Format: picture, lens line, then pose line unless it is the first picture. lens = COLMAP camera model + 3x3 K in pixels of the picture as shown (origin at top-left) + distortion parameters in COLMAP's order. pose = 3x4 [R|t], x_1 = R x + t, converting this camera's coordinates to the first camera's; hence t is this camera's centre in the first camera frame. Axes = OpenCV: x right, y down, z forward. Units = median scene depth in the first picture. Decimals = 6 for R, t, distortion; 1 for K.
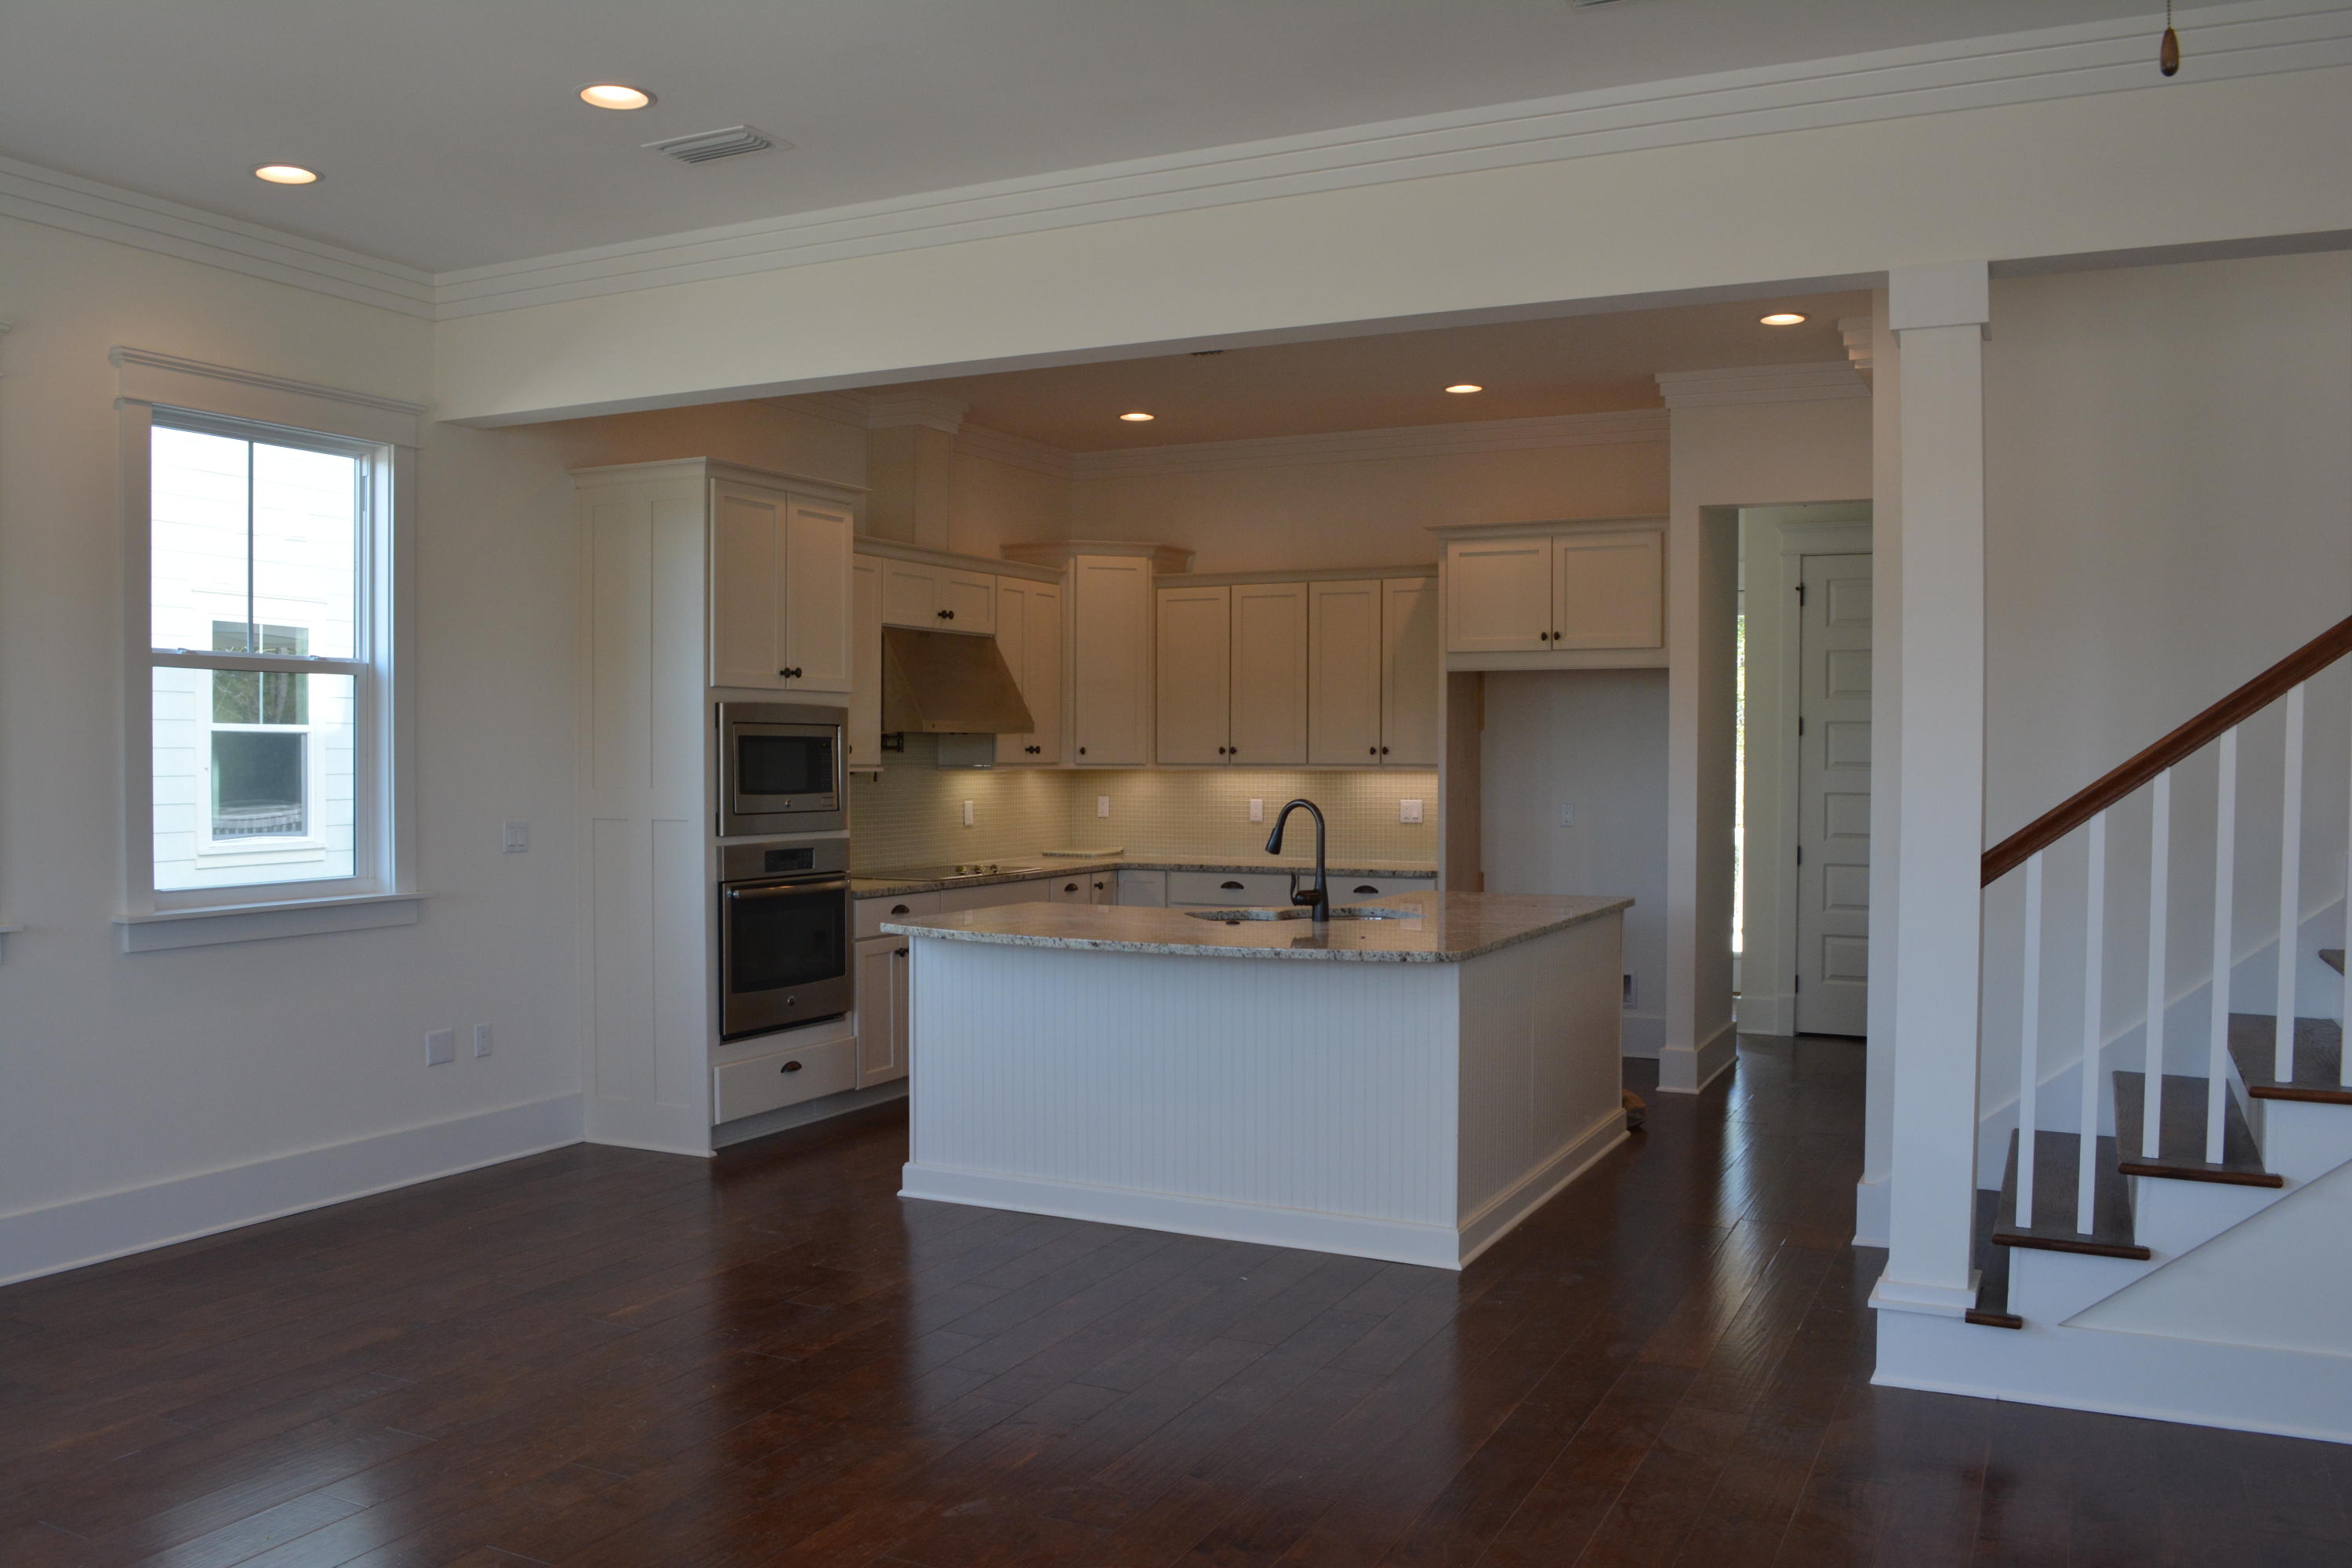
lens RADIAL K [[1849.0, 0, 1176.0], [0, 1849.0, 784.0], [0, 0, 1]] dist [-0.079570, -0.005448]
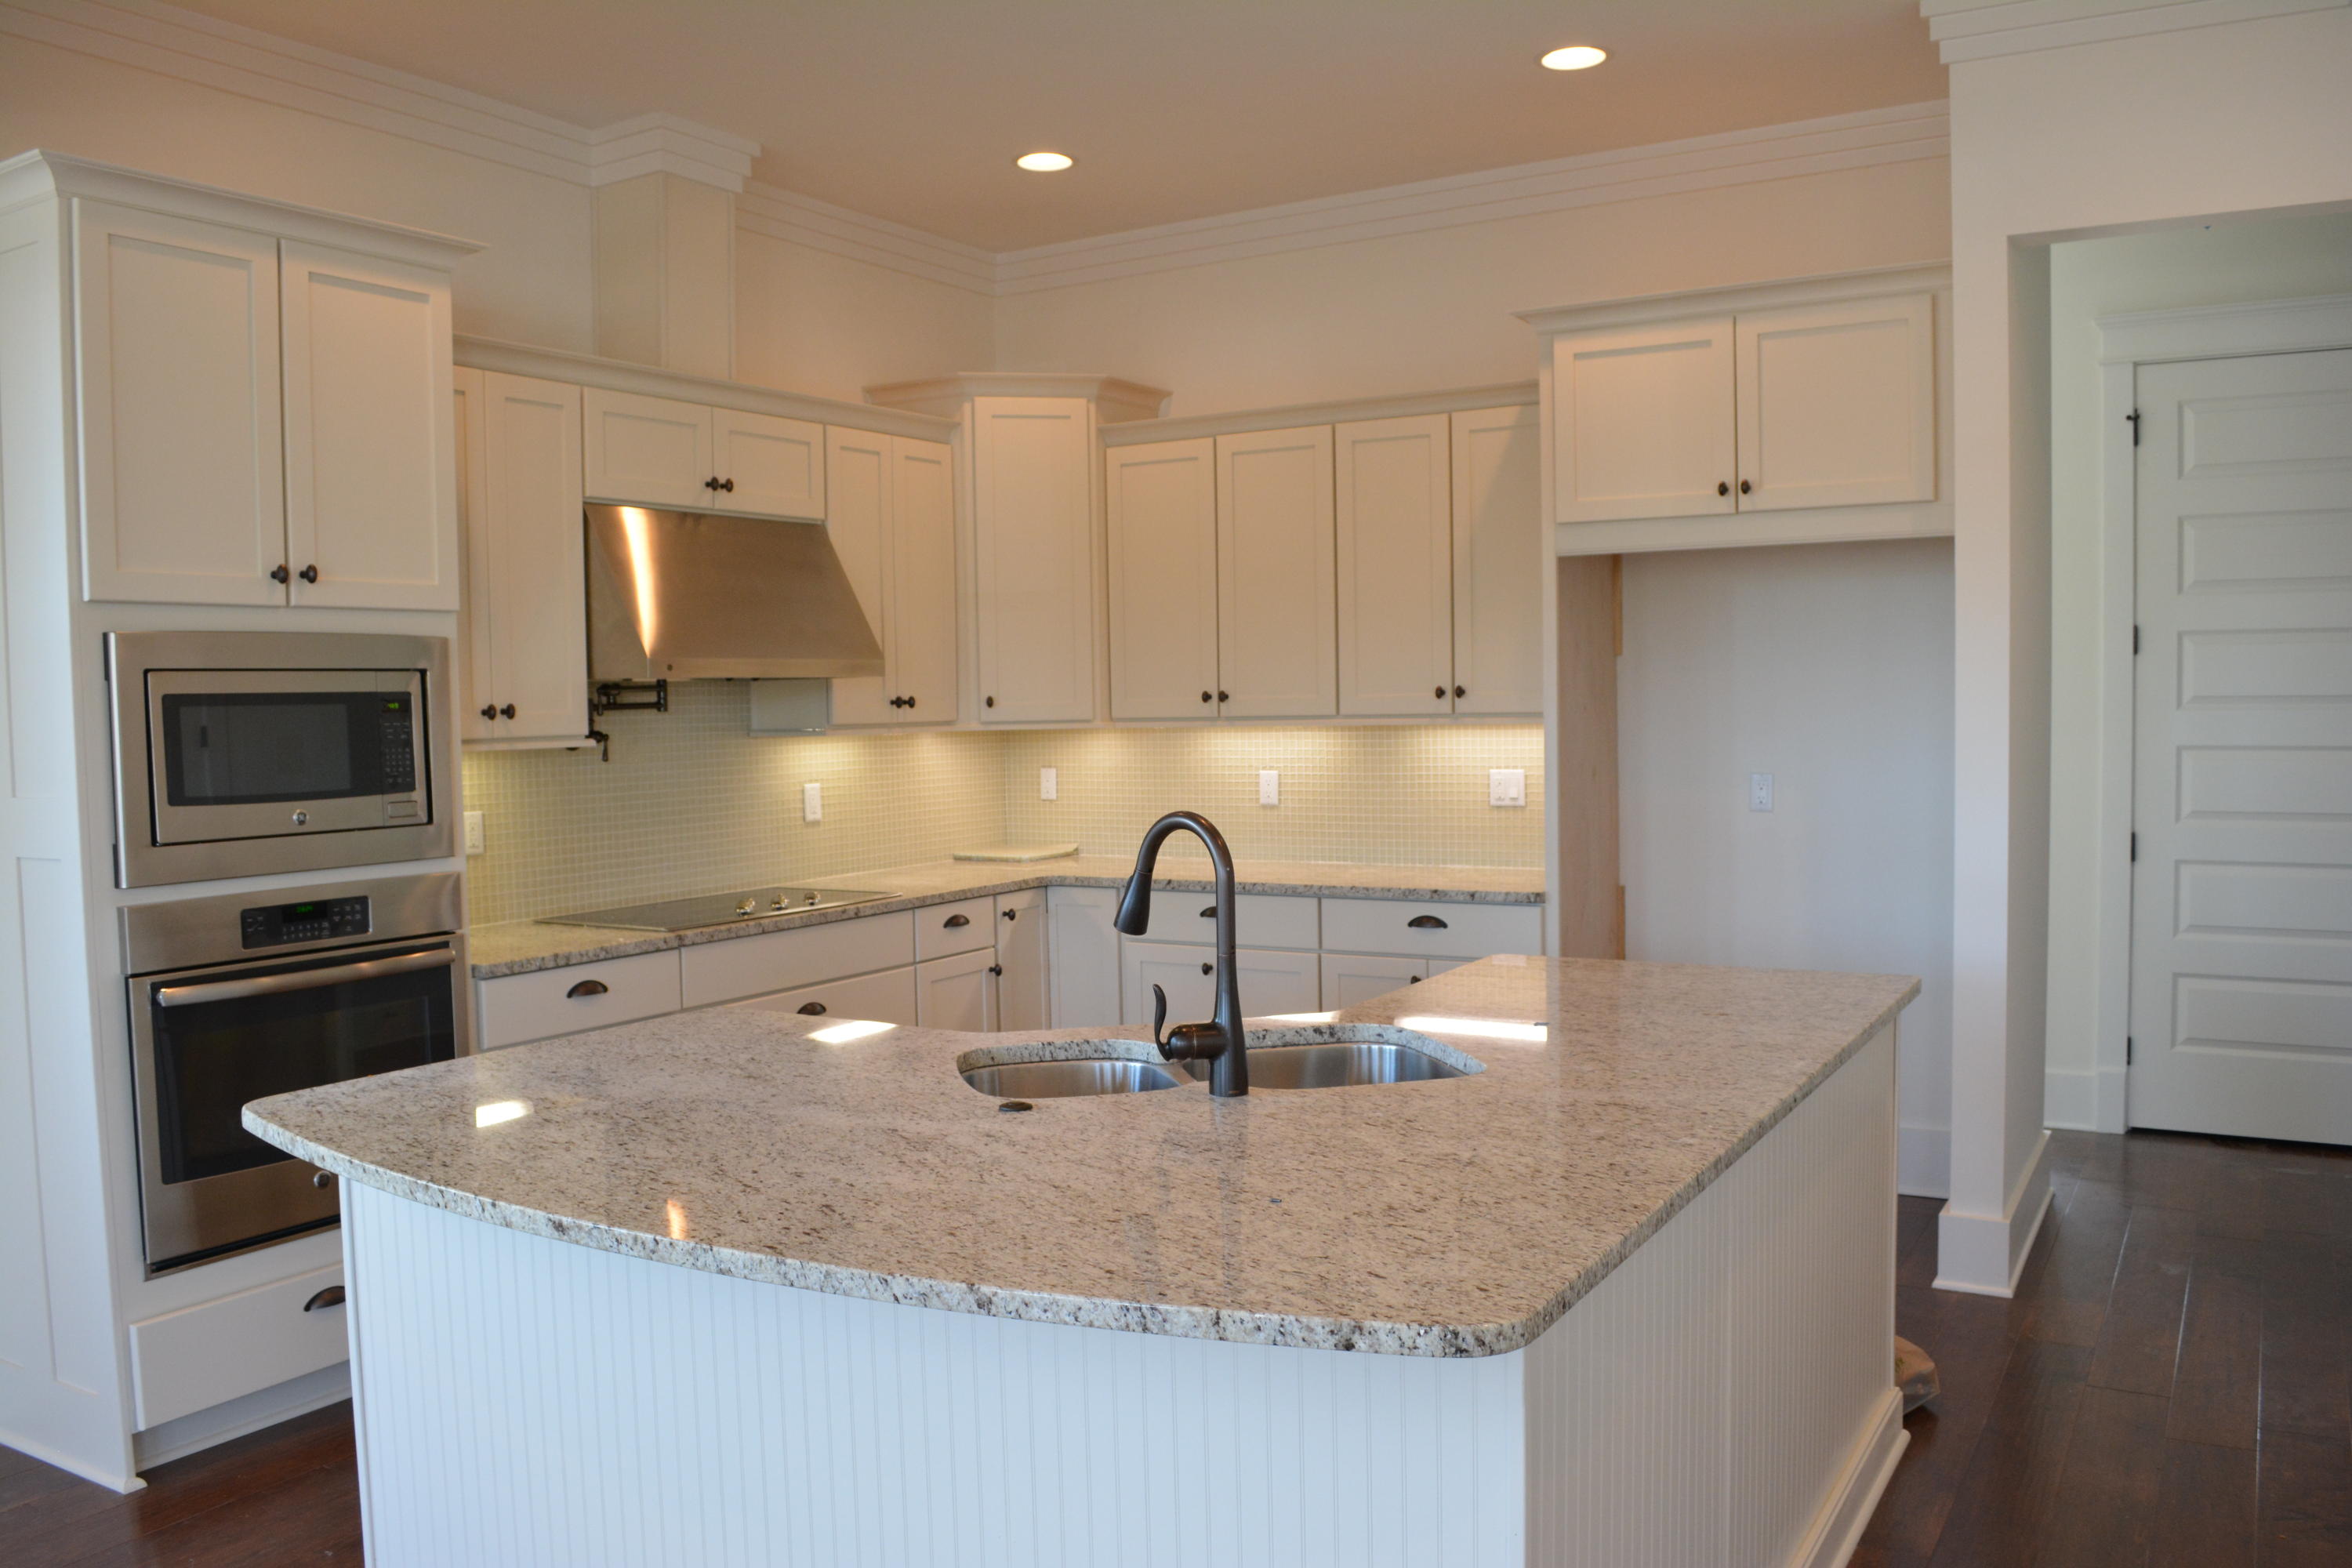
lens RADIAL K [[1849.0, 0, 1176.0], [0, 1849.0, 784.0], [0, 0, 1]] dist [-0.079570, -0.005448]
pose [[0.996603, -0.017103, -0.080564, 0.070011], [0.019603, 0.999347, 0.030349, -0.008190], [0.079992, -0.031825, 0.996287, 0.390945]]
